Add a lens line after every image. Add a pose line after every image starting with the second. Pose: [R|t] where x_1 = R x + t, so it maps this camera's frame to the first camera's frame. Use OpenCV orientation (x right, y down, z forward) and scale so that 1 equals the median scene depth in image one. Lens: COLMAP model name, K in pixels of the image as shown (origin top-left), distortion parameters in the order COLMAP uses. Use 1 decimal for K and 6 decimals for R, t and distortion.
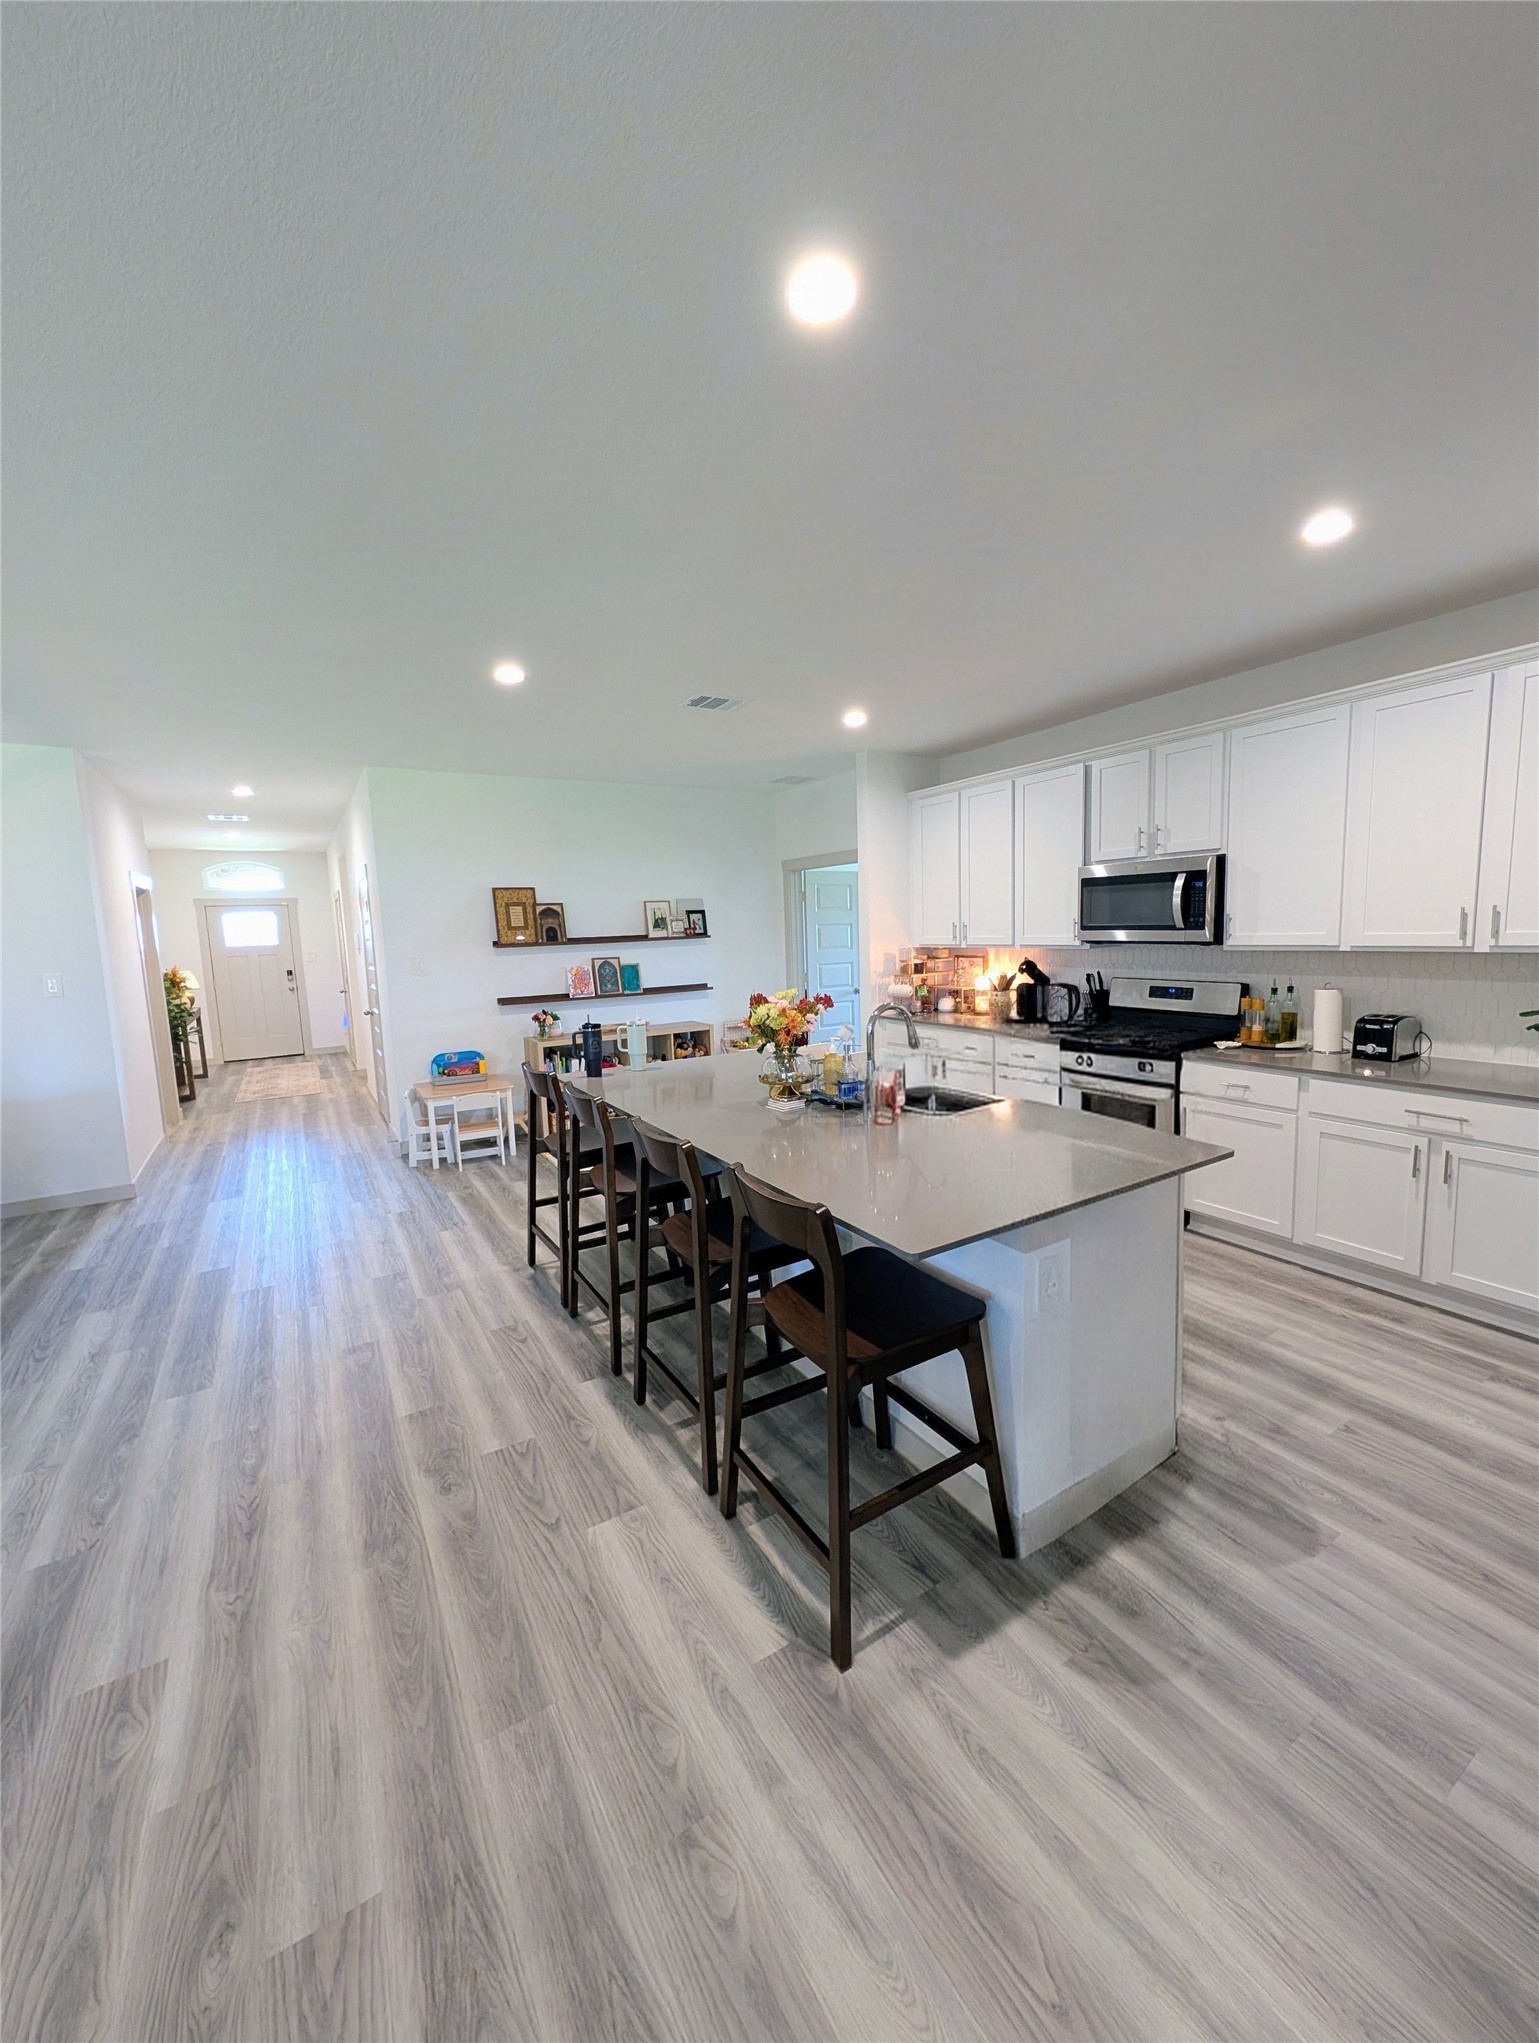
lens RADIAL K [[787.4, 0, 769.5], [0, 787.4, 1021.5], [0, 0, 1]] dist [0.001310, -0.000182]
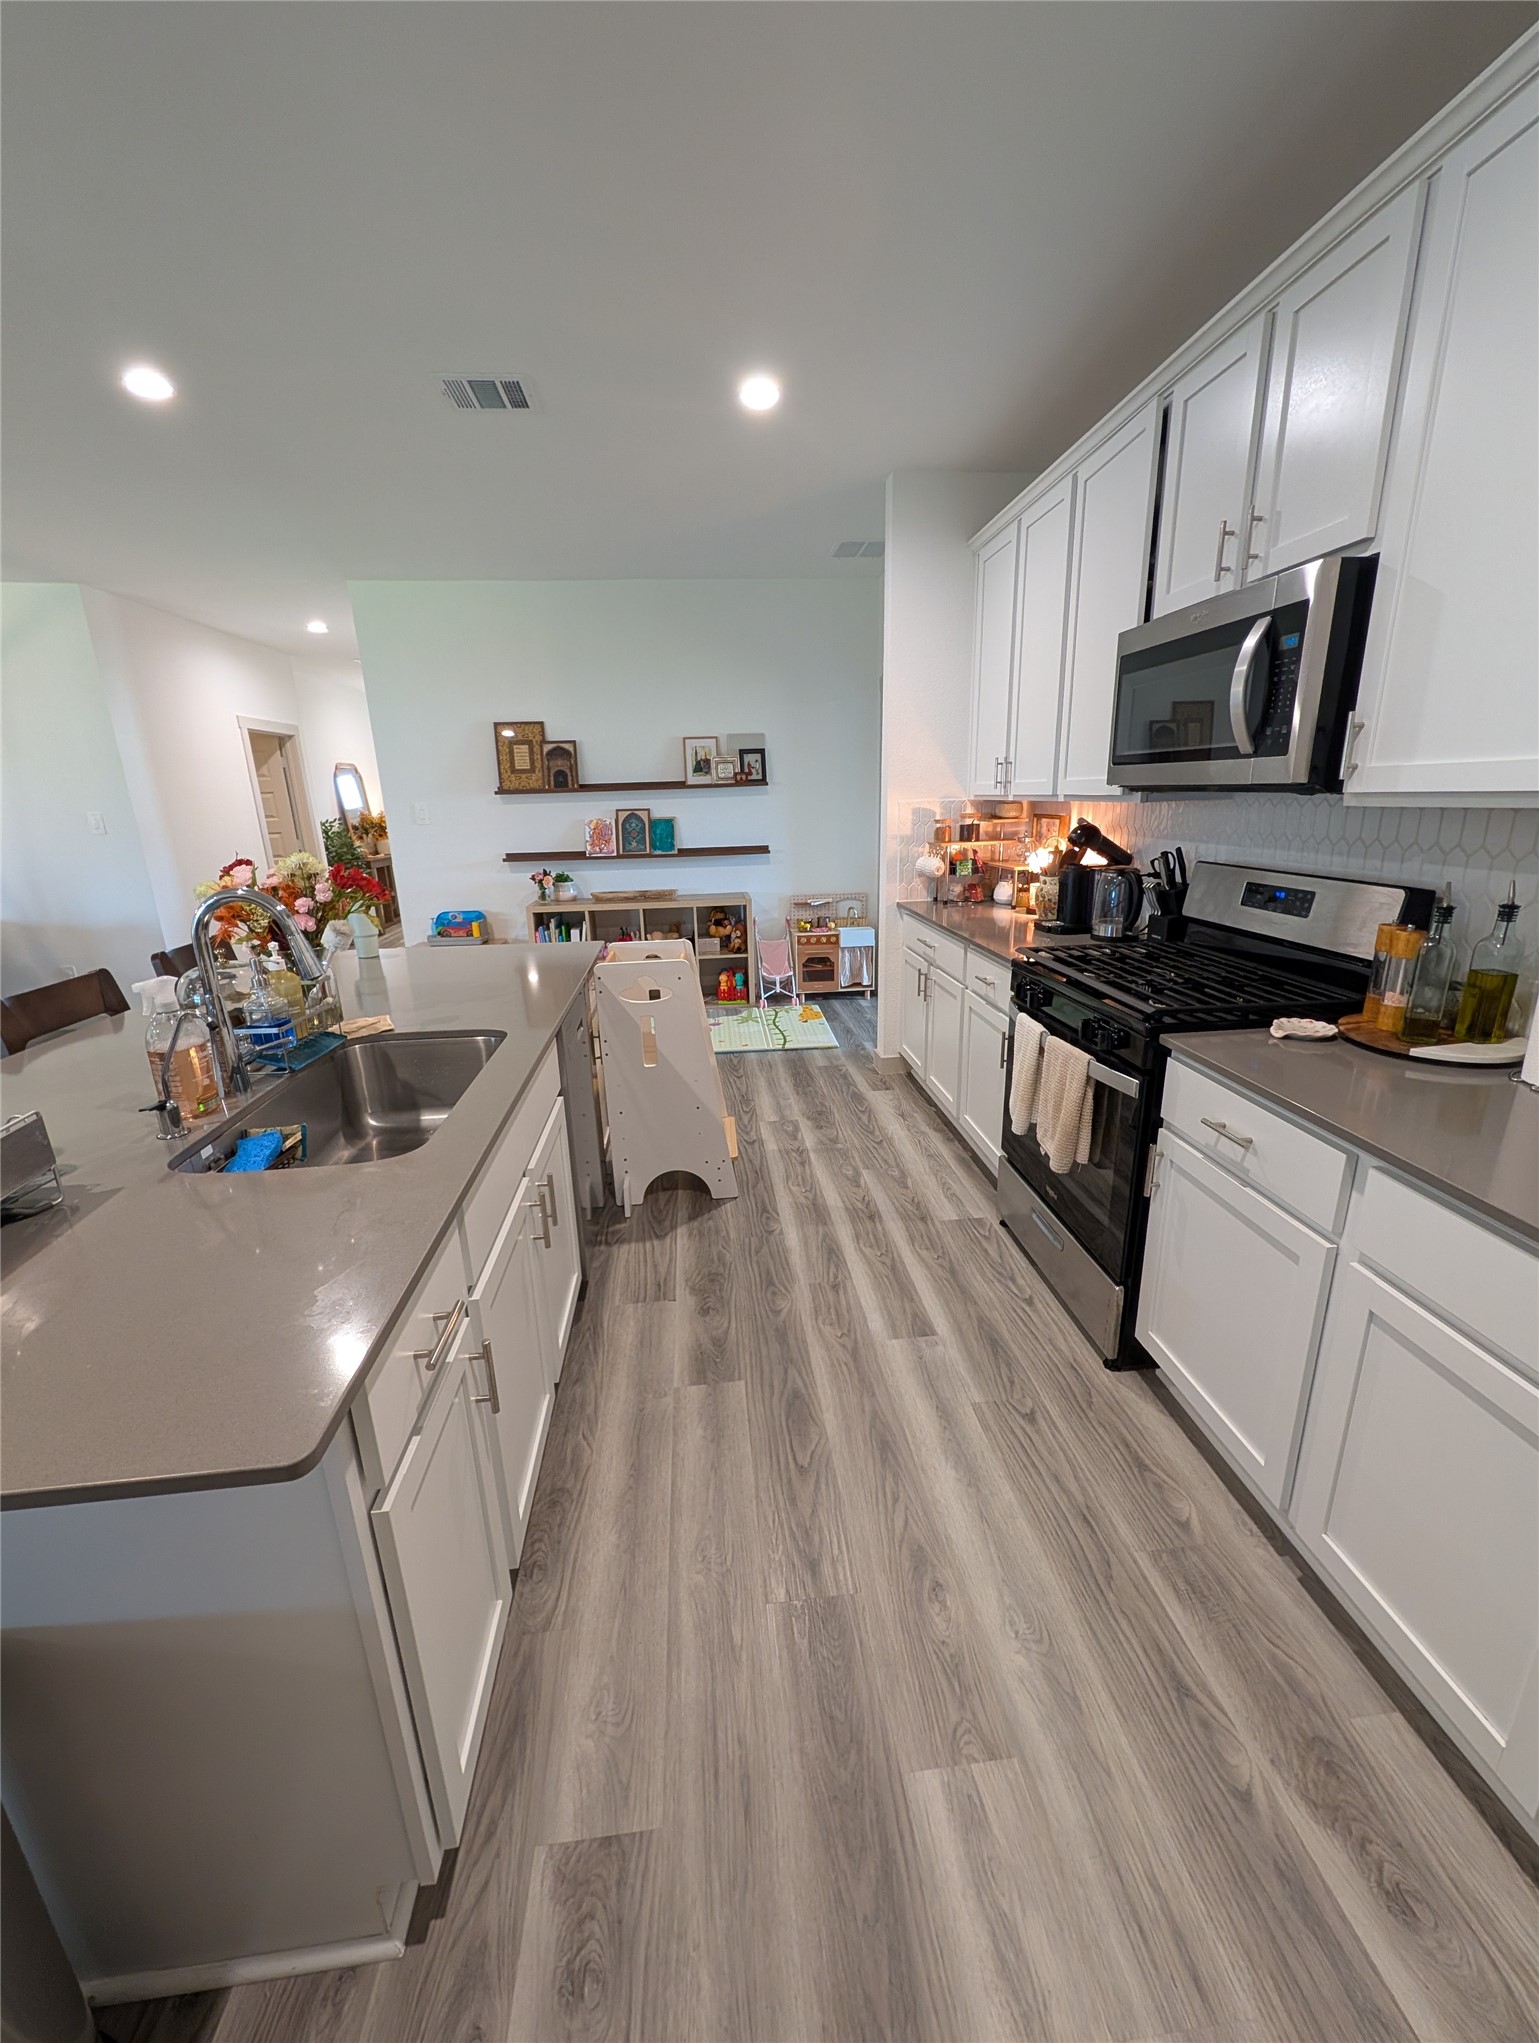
lens RADIAL K [[787.4, 0, 769.5], [0, 787.4, 1021.5], [0, 0, 1]] dist [0.001310, -0.000182]
pose [[0.899705, 0.130428, -0.416557, 0.357732], [-0.056198, 0.980984, 0.185775, -0.028451], [0.432866, -0.143733, 0.889926, 0.348272]]
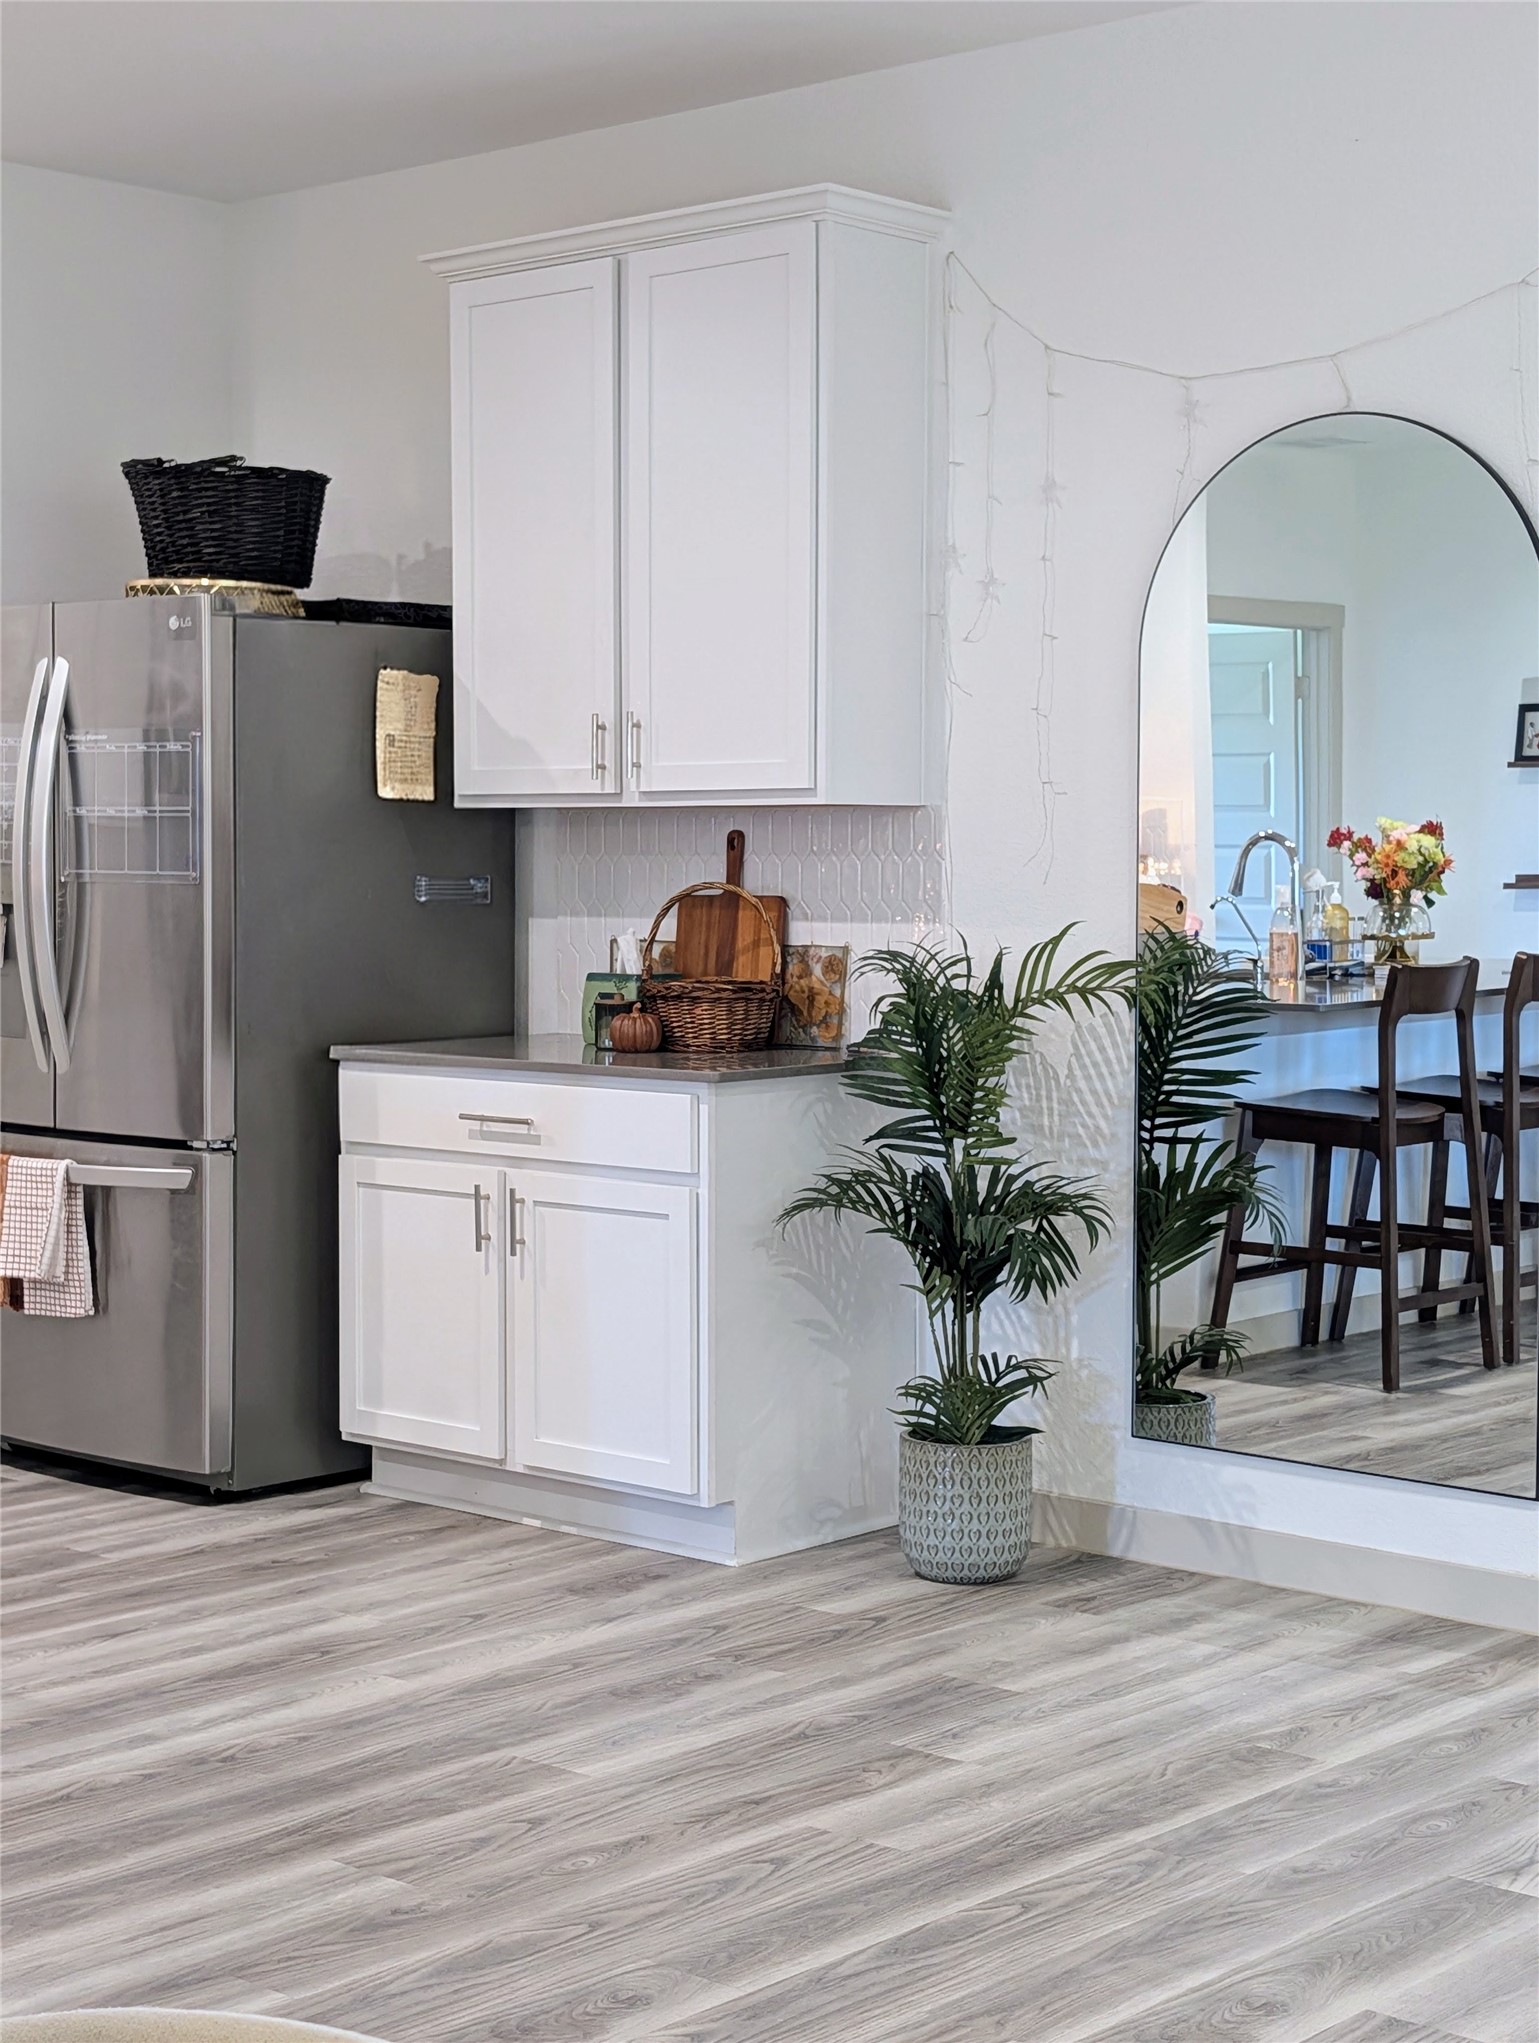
lens RADIAL K [[3142.1, 0, 769.5], [0, 3142.1, 1021.5], [0, 0, 1]] dist [0.164060, -0.032797]
pose [[-0.297086, -0.013088, 0.954761, -0.865337], [0.121218, 0.991299, 0.051307, 0.048681], [-0.947125, 0.130977, -0.292914, 0.340551]]
